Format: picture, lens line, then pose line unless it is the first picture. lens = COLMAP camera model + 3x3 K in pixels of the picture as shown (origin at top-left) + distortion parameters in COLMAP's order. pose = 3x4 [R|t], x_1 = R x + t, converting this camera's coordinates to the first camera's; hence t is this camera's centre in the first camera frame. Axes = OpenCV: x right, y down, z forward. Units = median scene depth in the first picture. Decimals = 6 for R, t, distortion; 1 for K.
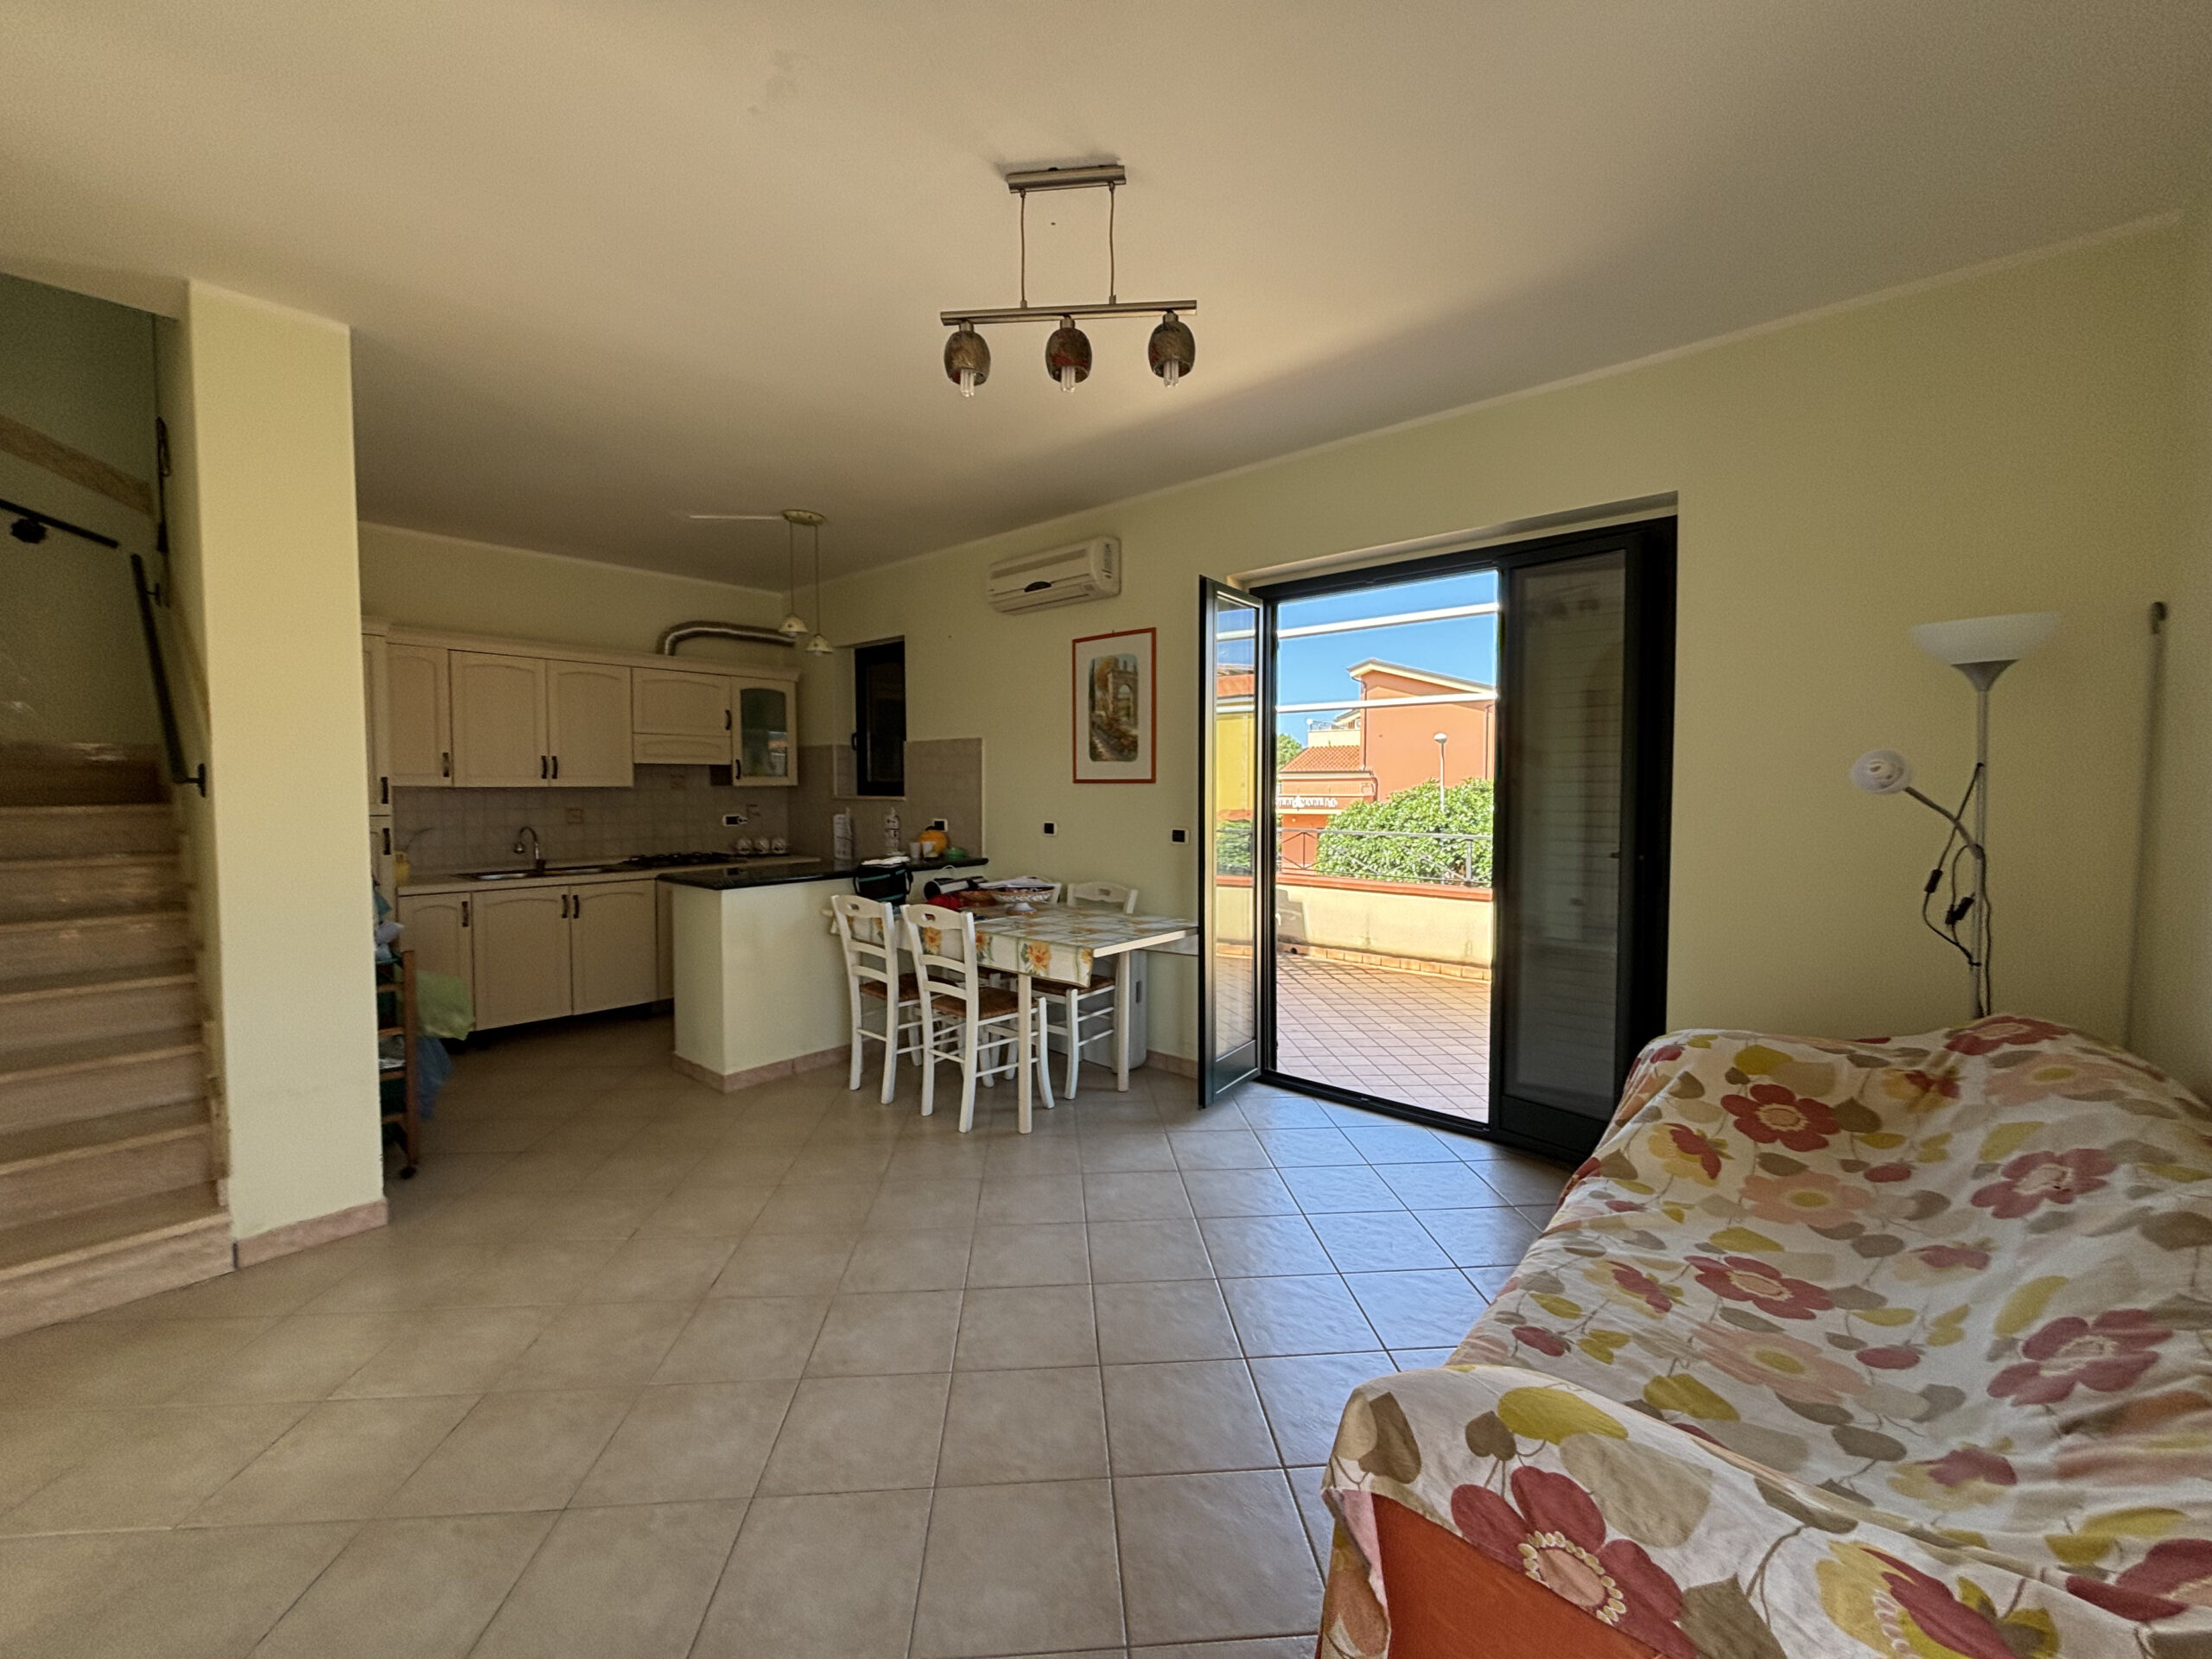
lens RADIAL K [[891.5, 0, 1108.2], [0, 891.5, 821.9], [0, 0, 1]] dist [0.002744, -0.001031]
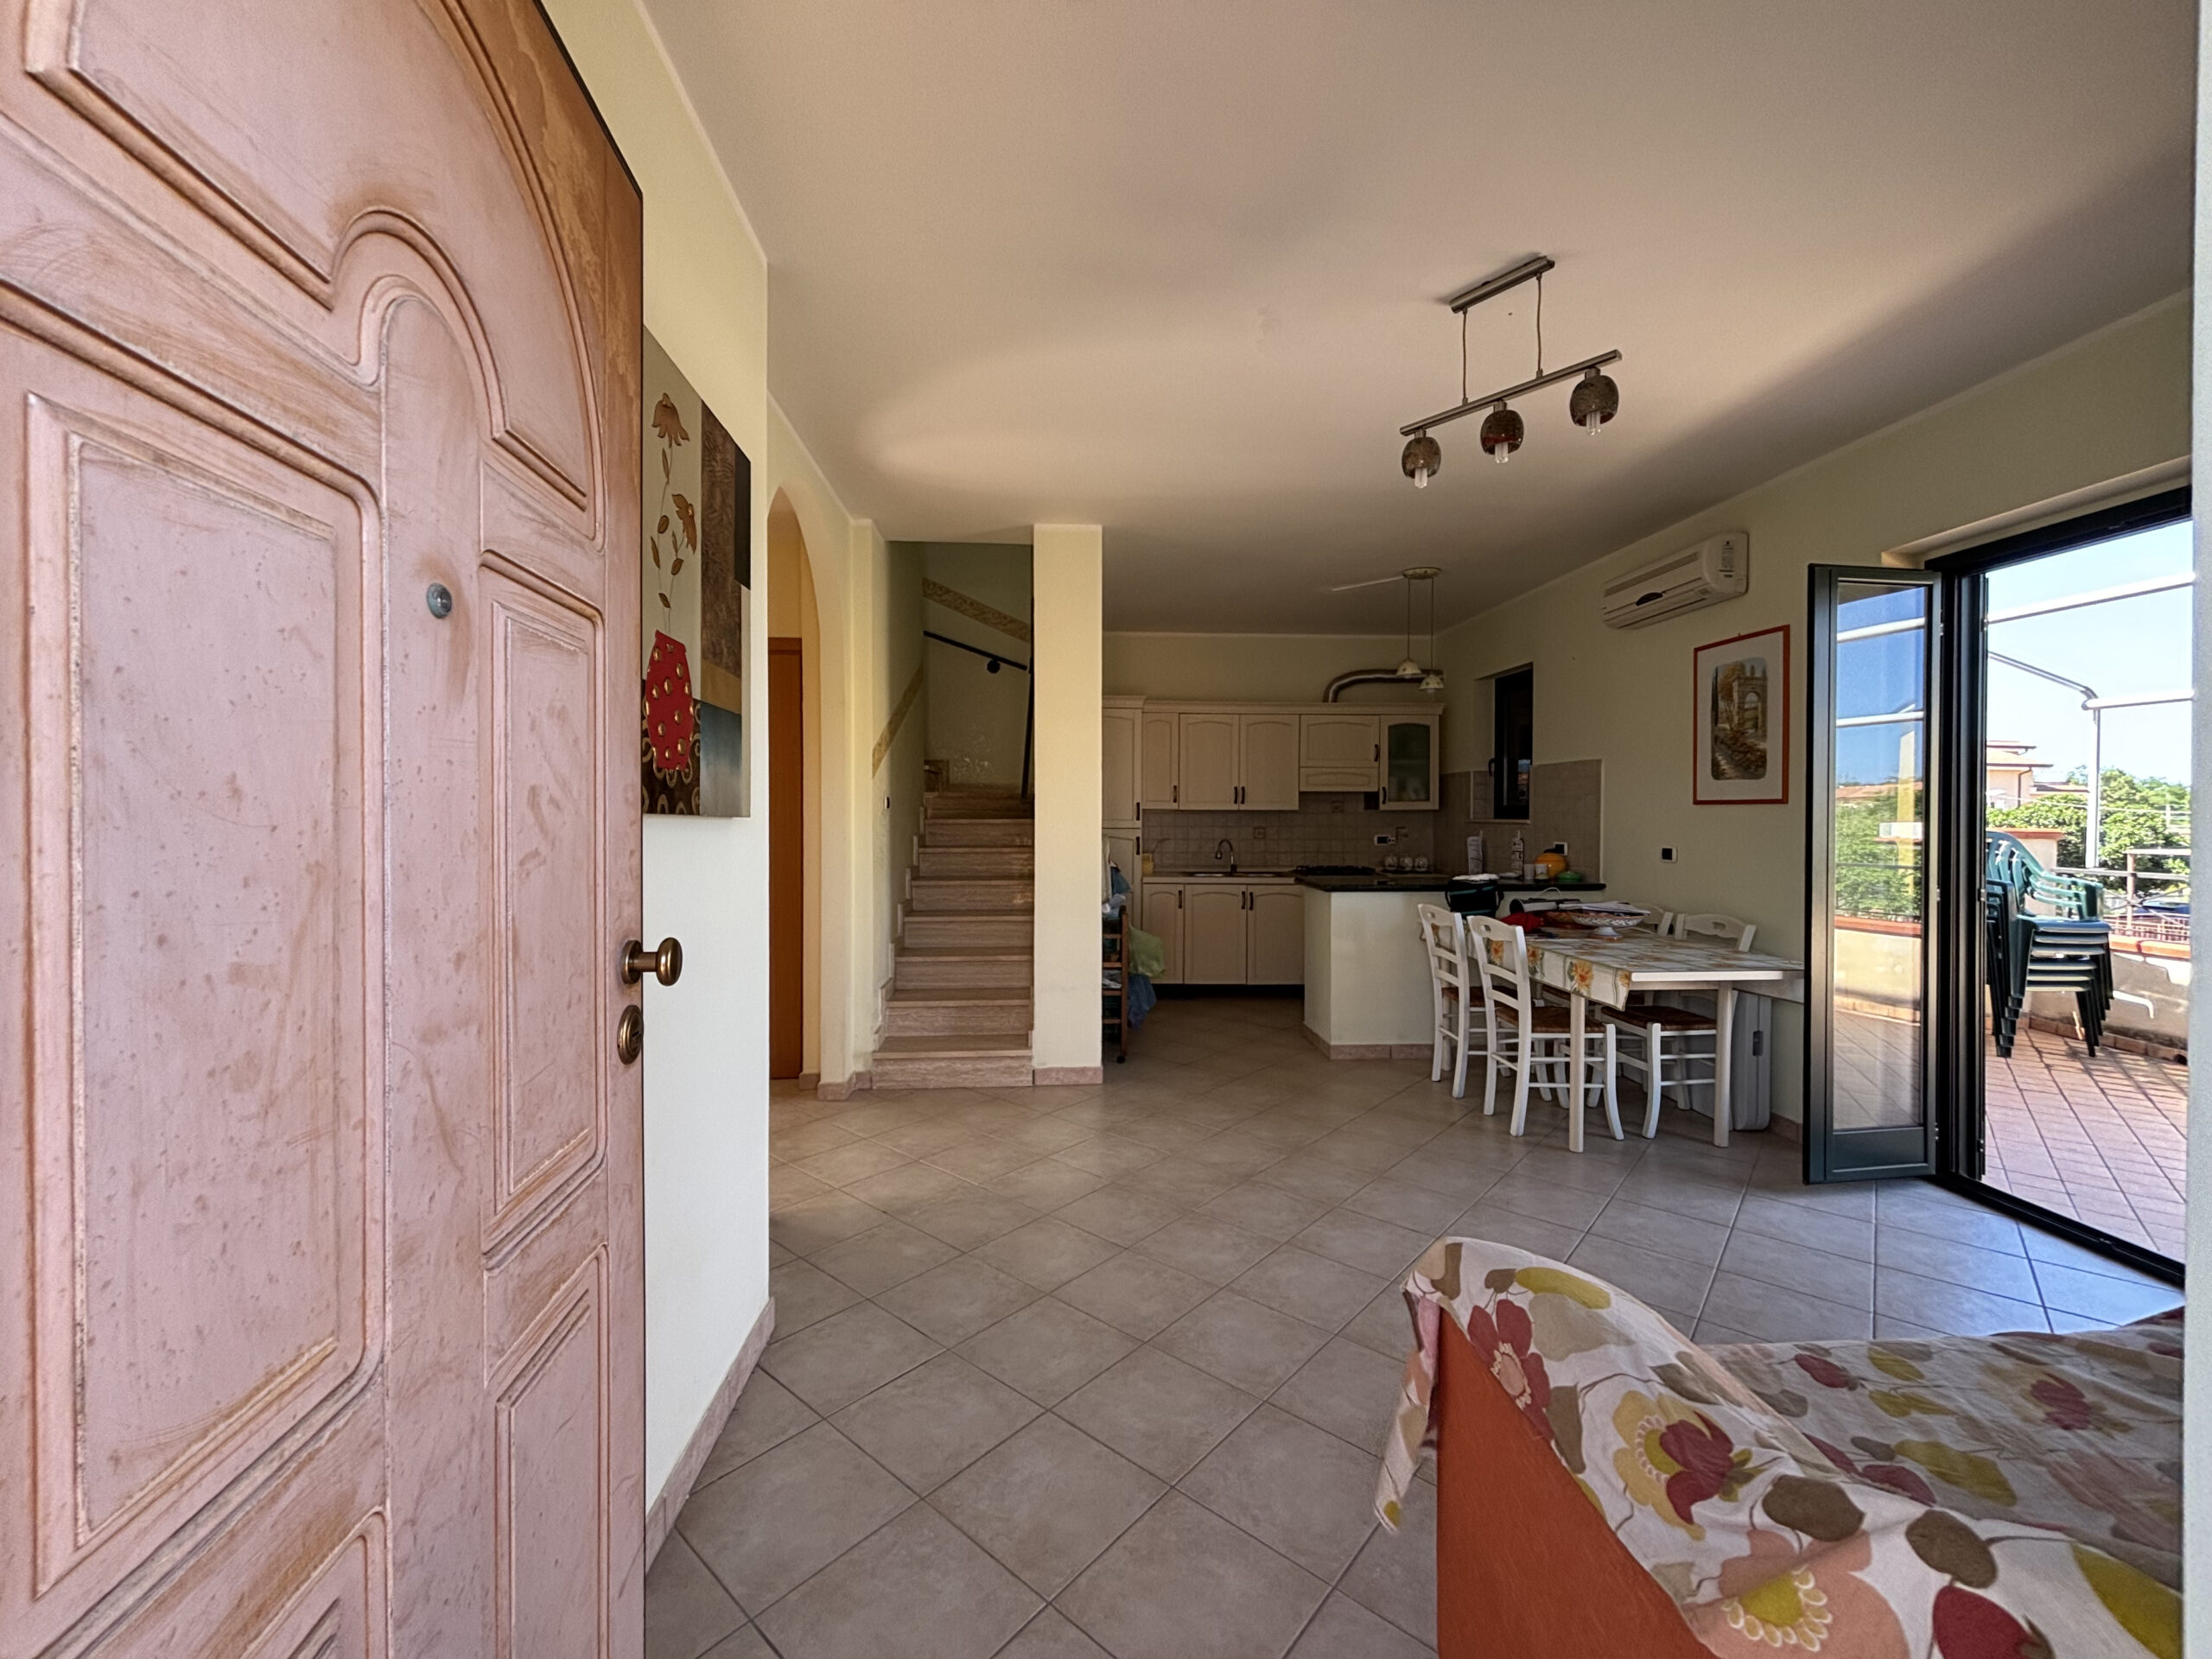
lens RADIAL K [[891.5, 0, 1104.2], [0, 891.5, 824.7], [0, 0, 1]] dist [0.002744, -0.001031]
pose [[0.704250, 0.012083, -0.709849, 0.221884], [-0.031987, 0.999380, -0.014723, 0.011385], [0.709231, 0.033074, 0.704200, -0.088809]]
